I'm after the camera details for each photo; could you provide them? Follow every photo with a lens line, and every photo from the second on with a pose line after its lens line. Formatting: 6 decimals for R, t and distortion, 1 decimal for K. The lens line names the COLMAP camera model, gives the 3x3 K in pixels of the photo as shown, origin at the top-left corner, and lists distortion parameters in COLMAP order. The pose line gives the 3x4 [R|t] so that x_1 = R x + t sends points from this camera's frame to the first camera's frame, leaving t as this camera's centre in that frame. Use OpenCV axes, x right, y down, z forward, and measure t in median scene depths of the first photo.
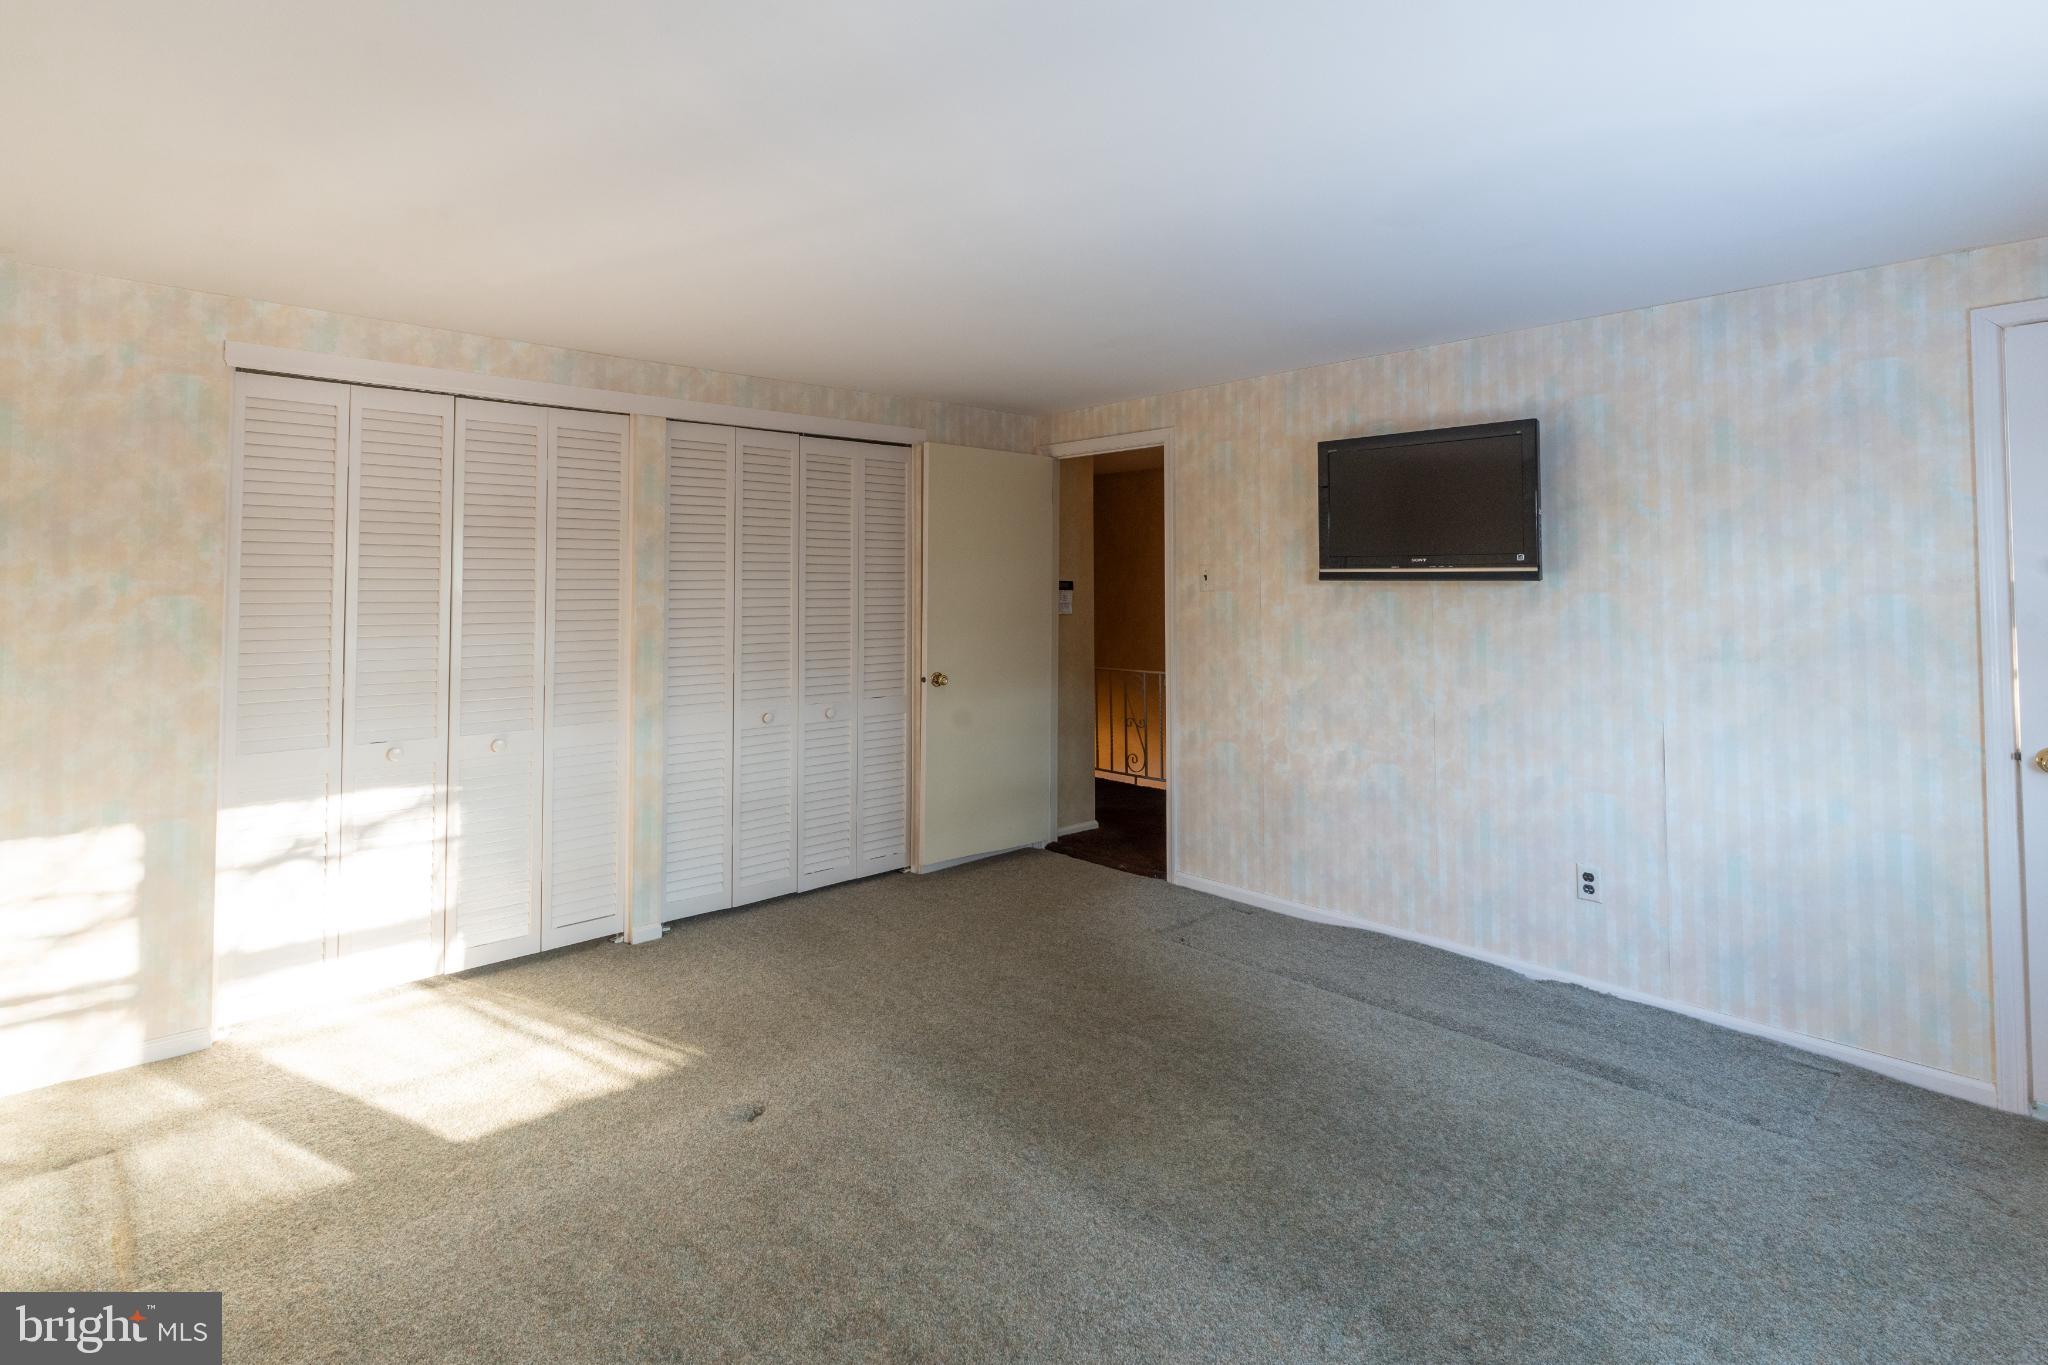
lens RADIAL K [[1042.8, 0, 1022.7], [0, 1042.8, 545.8], [0, 0, 1]] dist [-0.001822, -0.000850]
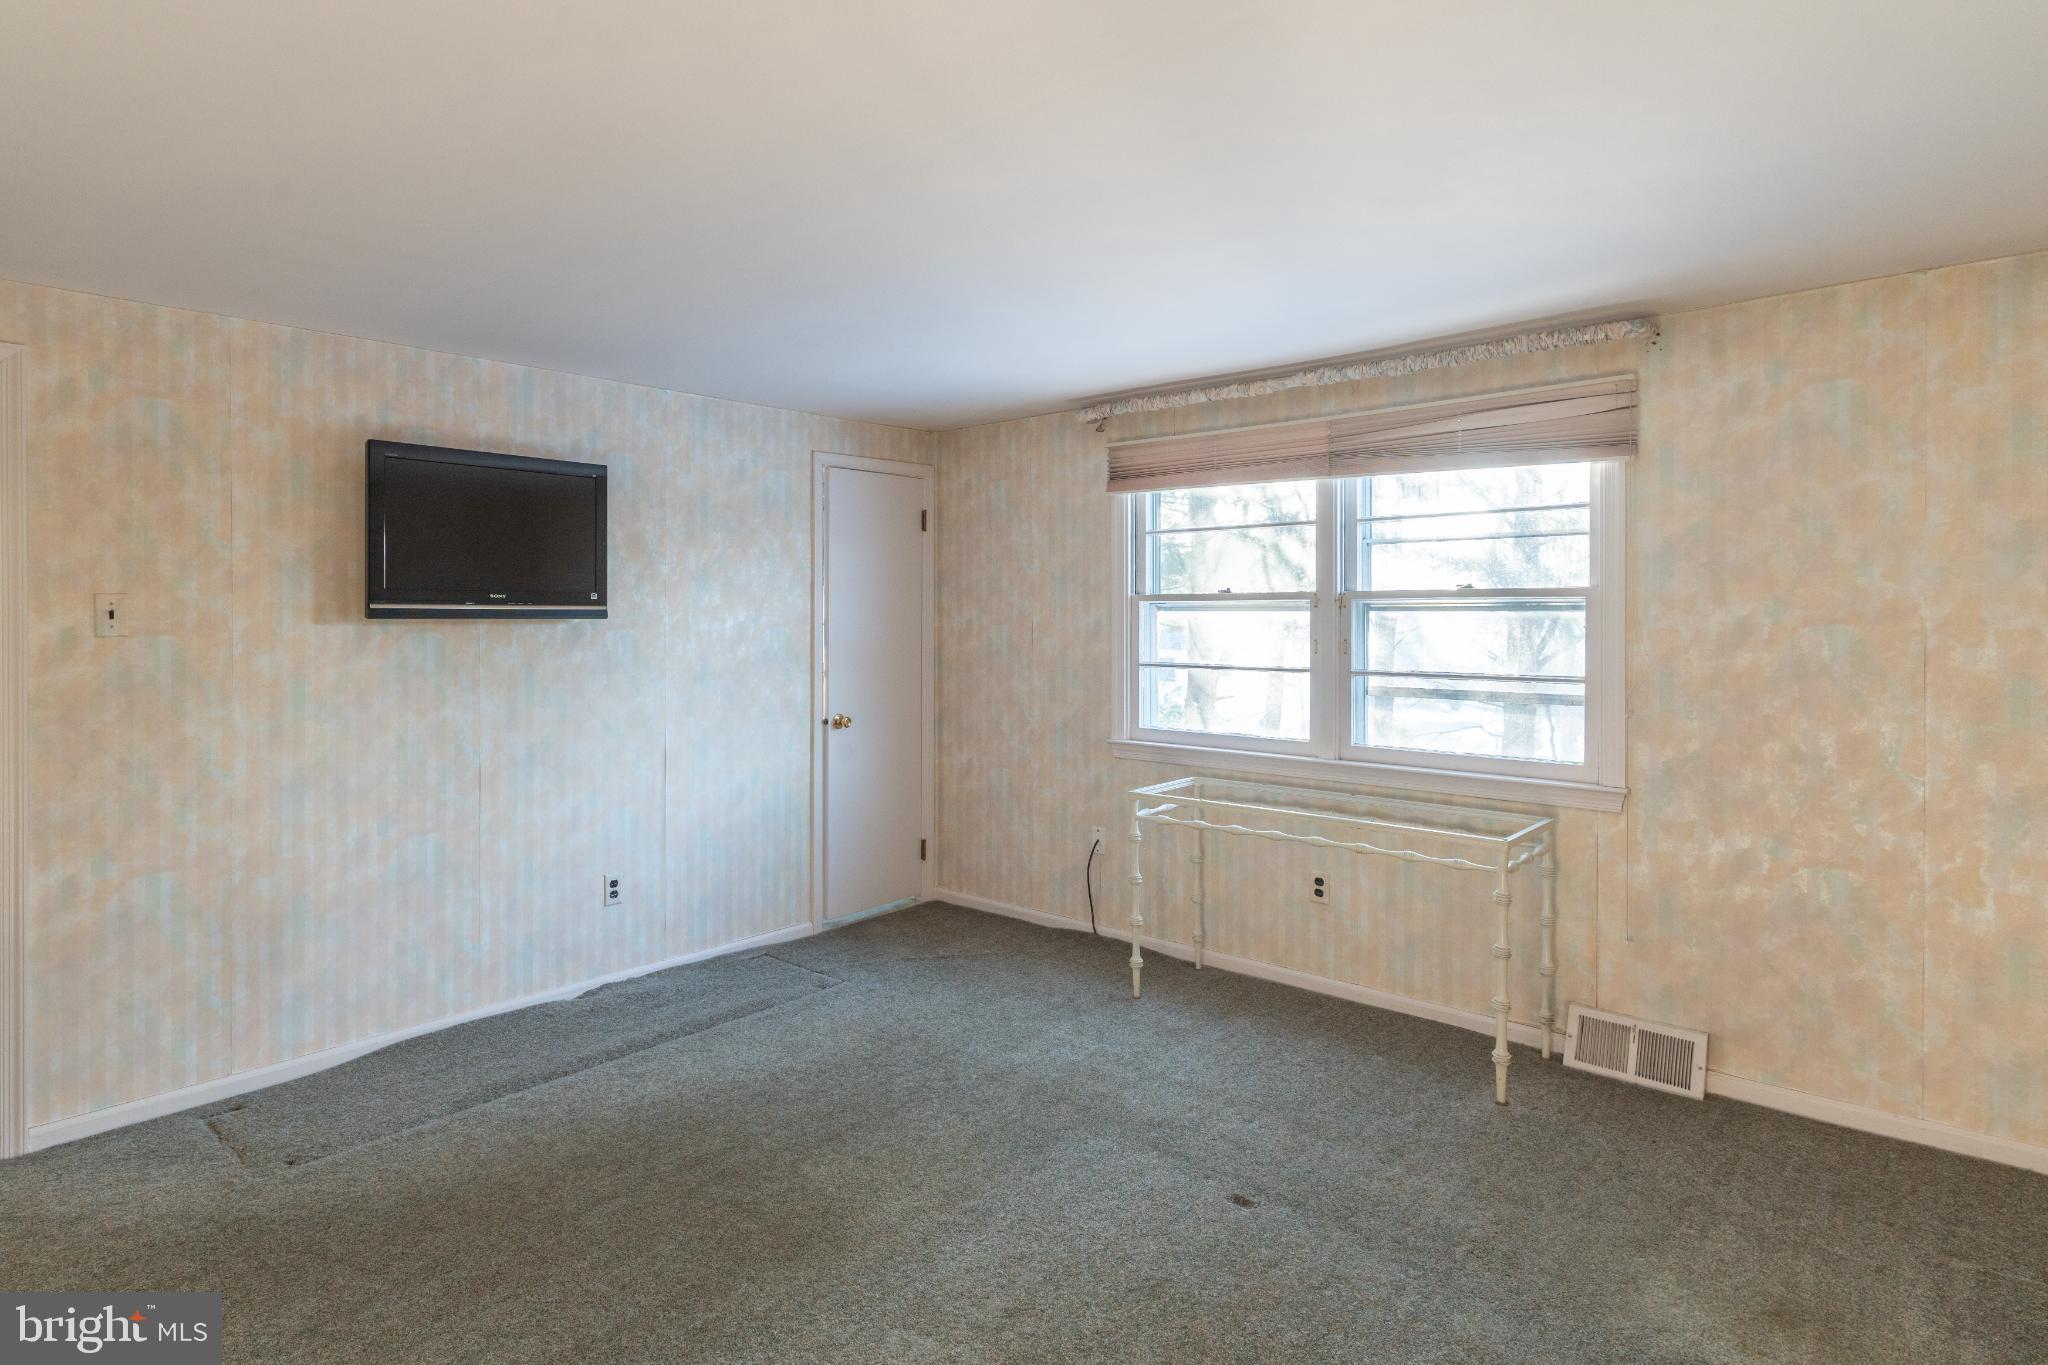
lens RADIAL K [[1013.5, 0, 1026.7], [0, 1013.5, 627.6], [0, 0, 1]] dist [0.001091, 0.000298]
pose [[-0.078398, -0.006984, 0.996898, -0.531795], [-0.028690, 0.999577, 0.004747, 0.023673], [-0.996509, -0.028229, -0.078566, 0.604867]]
